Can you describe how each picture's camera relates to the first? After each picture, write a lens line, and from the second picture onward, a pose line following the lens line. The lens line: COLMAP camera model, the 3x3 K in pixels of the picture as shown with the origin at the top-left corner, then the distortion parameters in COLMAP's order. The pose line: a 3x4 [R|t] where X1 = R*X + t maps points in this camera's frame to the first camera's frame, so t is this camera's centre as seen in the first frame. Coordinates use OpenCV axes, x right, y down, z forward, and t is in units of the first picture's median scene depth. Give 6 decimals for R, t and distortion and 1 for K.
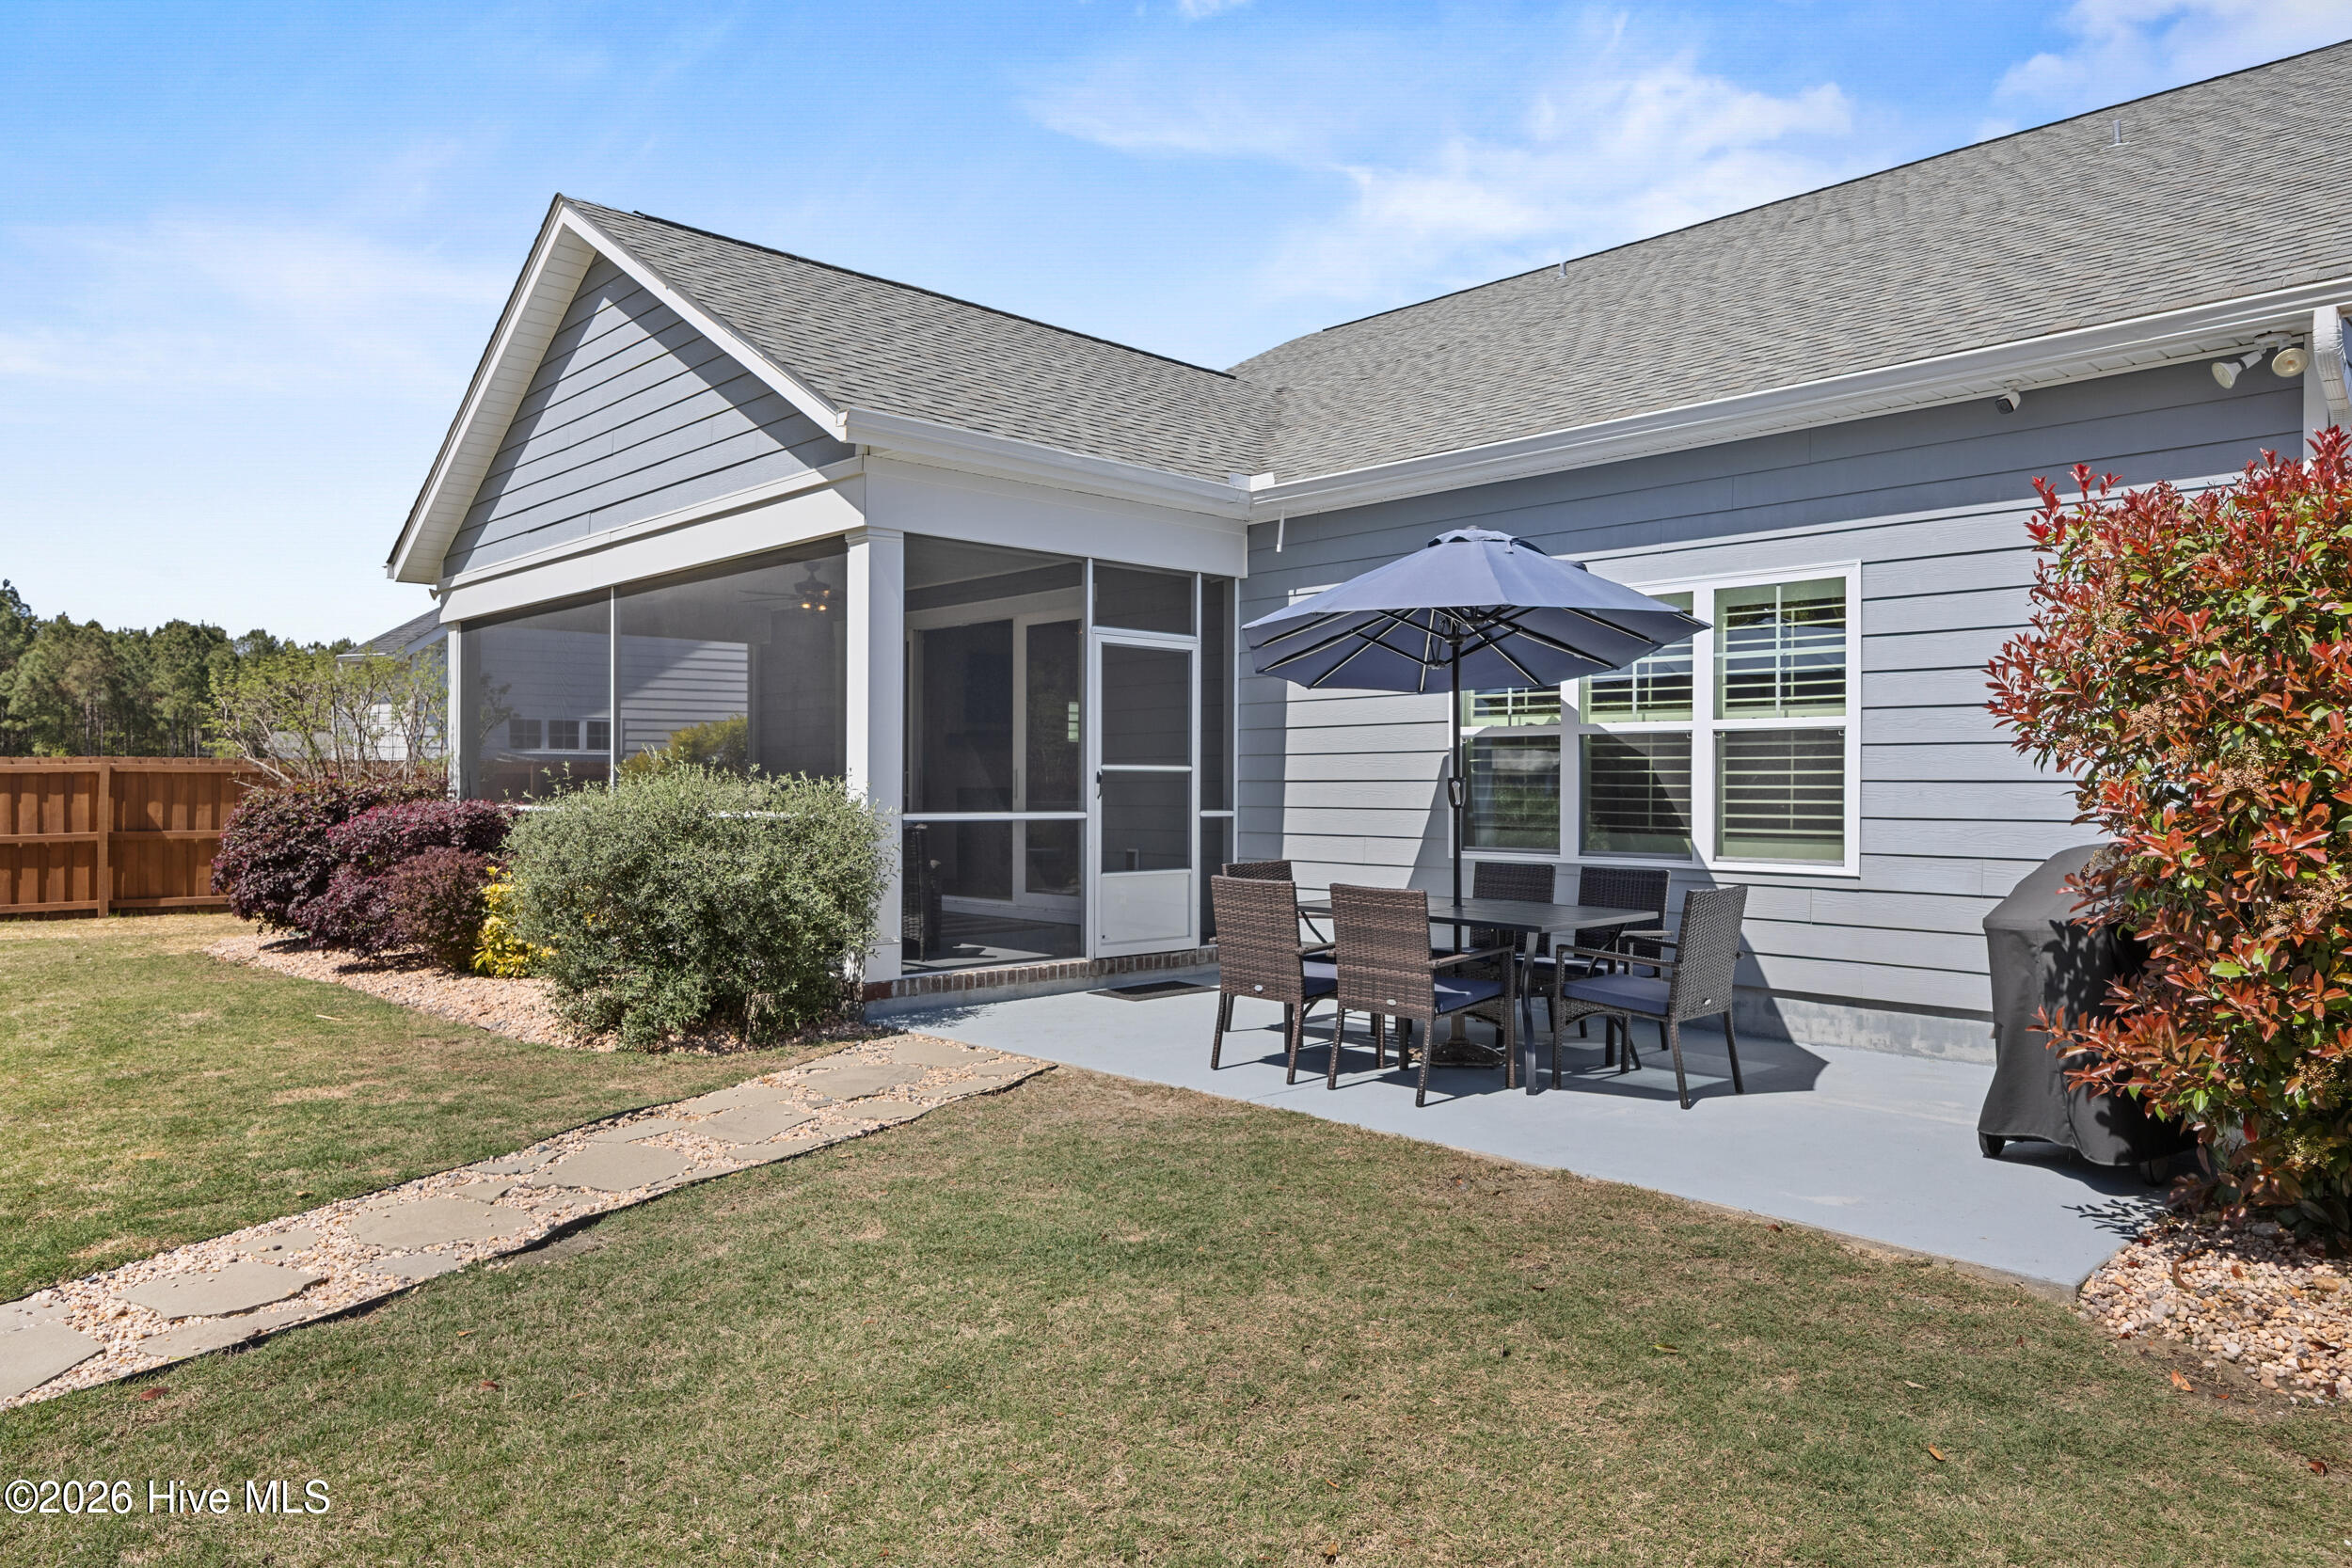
lens RADIAL K [[1497.0, 0, 1171.8], [0, 1497.0, 792.8], [0, 0, 1]] dist [0.000722, -0.001281]
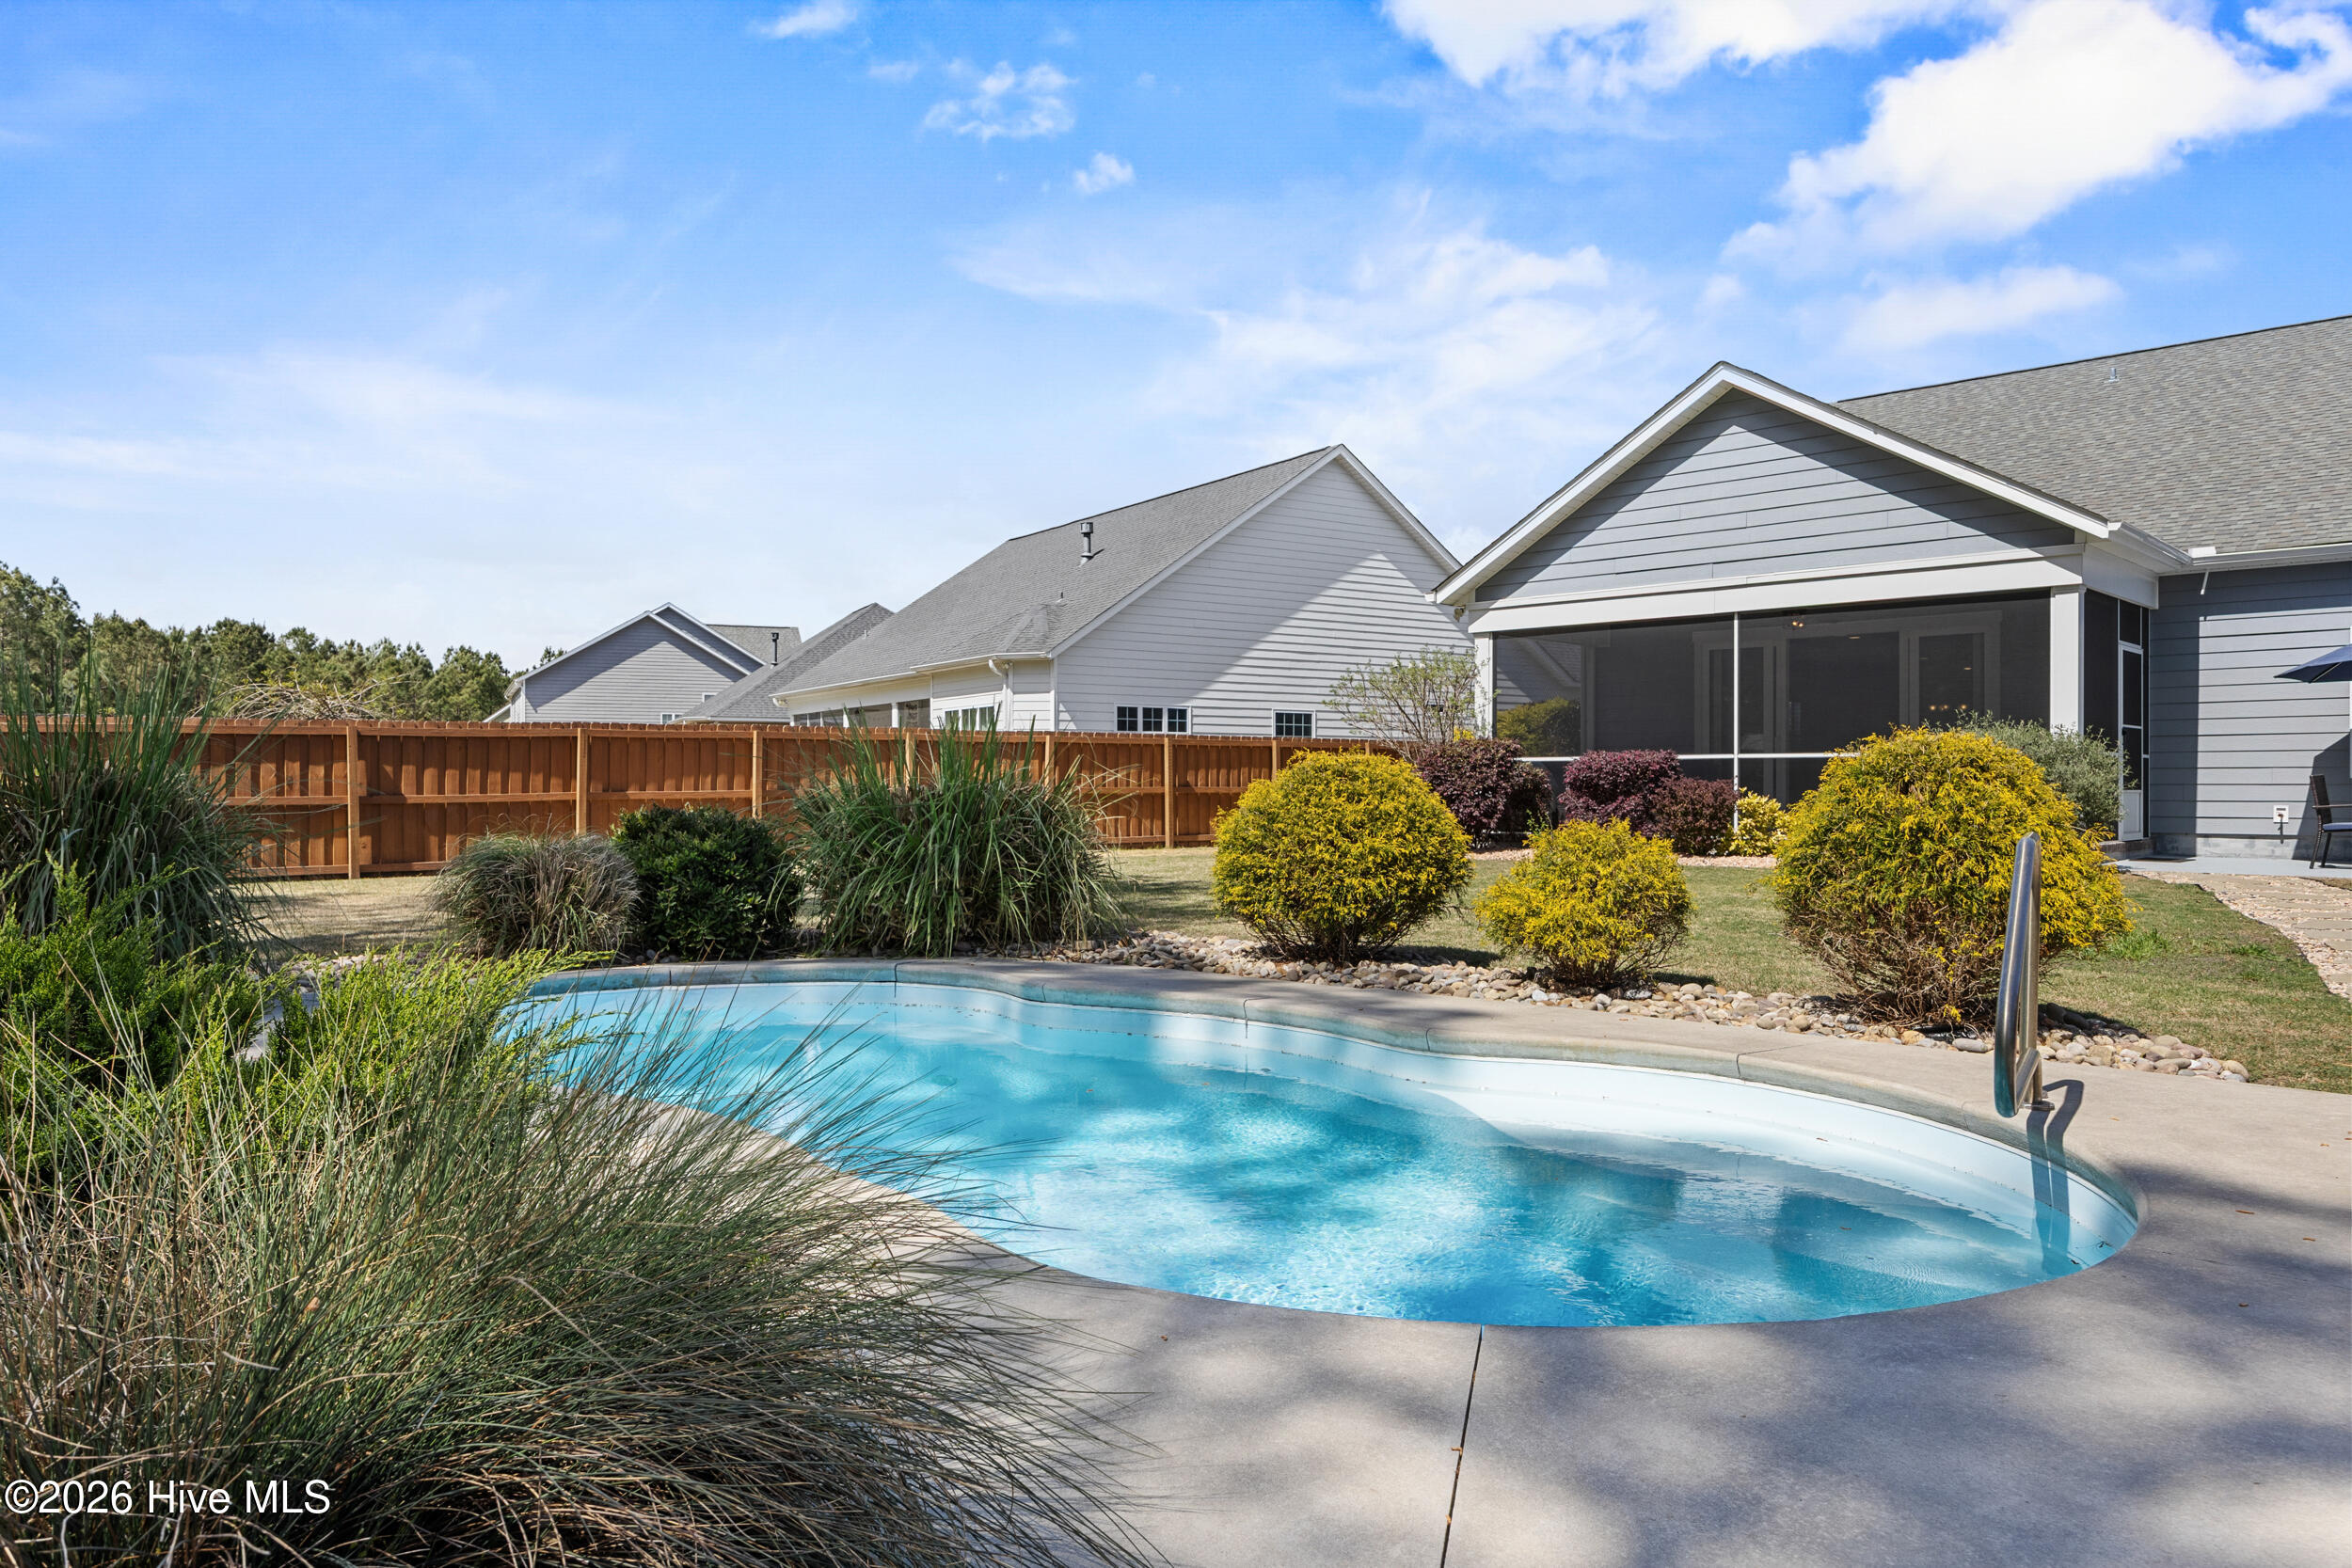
lens RADIAL K [[1585.9, 0, 1176.0], [0, 1585.9, 784.0], [0, 0, 1]] dist [0.017331, 0.000229]
pose [[0.997792, -0.003272, 0.066341, -1.314989], [0.003656, 0.999977, -0.005665, 0.058131], [-0.066321, 0.005895, 0.997781, -0.744440]]
